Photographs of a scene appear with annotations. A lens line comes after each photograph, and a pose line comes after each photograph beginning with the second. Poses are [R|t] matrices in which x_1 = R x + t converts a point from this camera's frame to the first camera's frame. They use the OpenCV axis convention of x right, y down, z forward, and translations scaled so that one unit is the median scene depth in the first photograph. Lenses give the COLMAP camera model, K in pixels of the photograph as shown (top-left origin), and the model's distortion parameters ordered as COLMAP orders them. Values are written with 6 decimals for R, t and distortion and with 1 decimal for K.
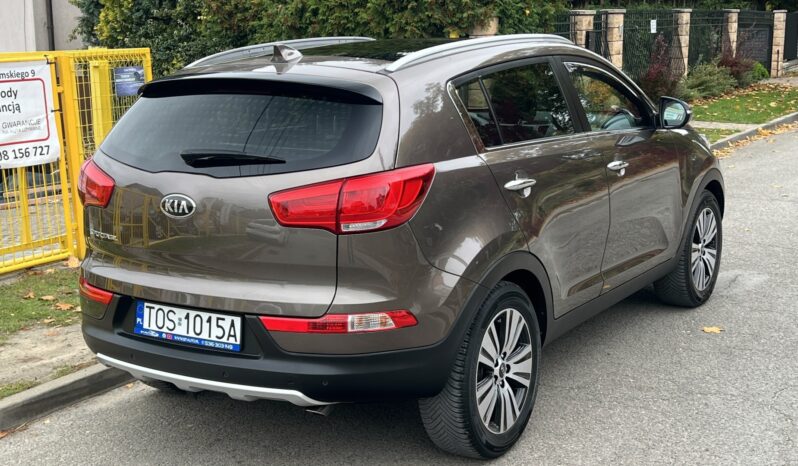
lens RADIAL K [[1070.2, 0, 401.7], [0, 1070.2, 248.2], [0, 0, 1]] dist [0.233189, -0.761201]
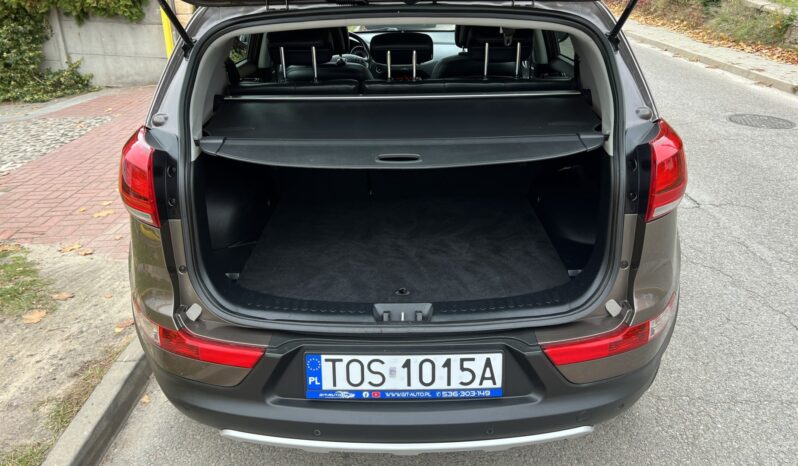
lens RADIAL K [[636.8, 0, 399.6], [0, 636.8, 236.6], [0, 0, 1]] dist [0.065442, -0.081387]
pose [[0.851762, -0.198347, 0.484933, -0.390948], [0.103380, 0.971000, 0.215575, -0.108186], [-0.513629, -0.133486, 0.847565, 0.667441]]
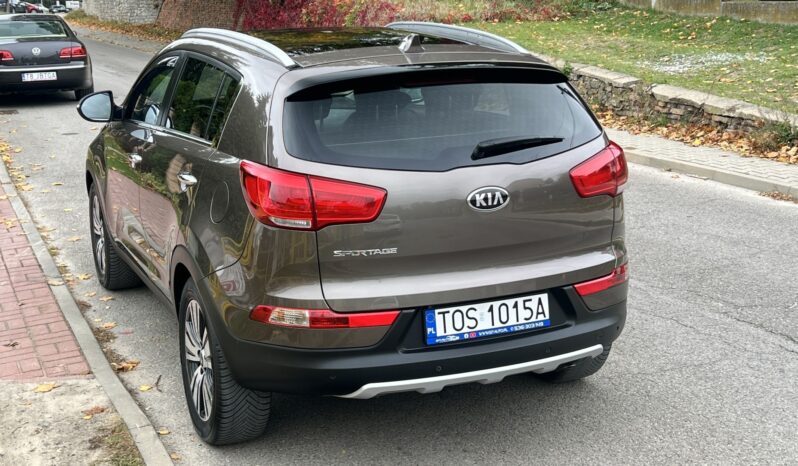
lens RADIAL K [[1070.2, 0, 401.7], [0, 1070.2, 248.2], [0, 0, 1]] dist [0.233189, -0.761201]
pose [[0.564734, -0.183460, 0.804623, -1.040723], [0.177776, 0.979131, 0.098475, -0.104632], [-0.805898, 0.087431, 0.585564, 0.485776]]
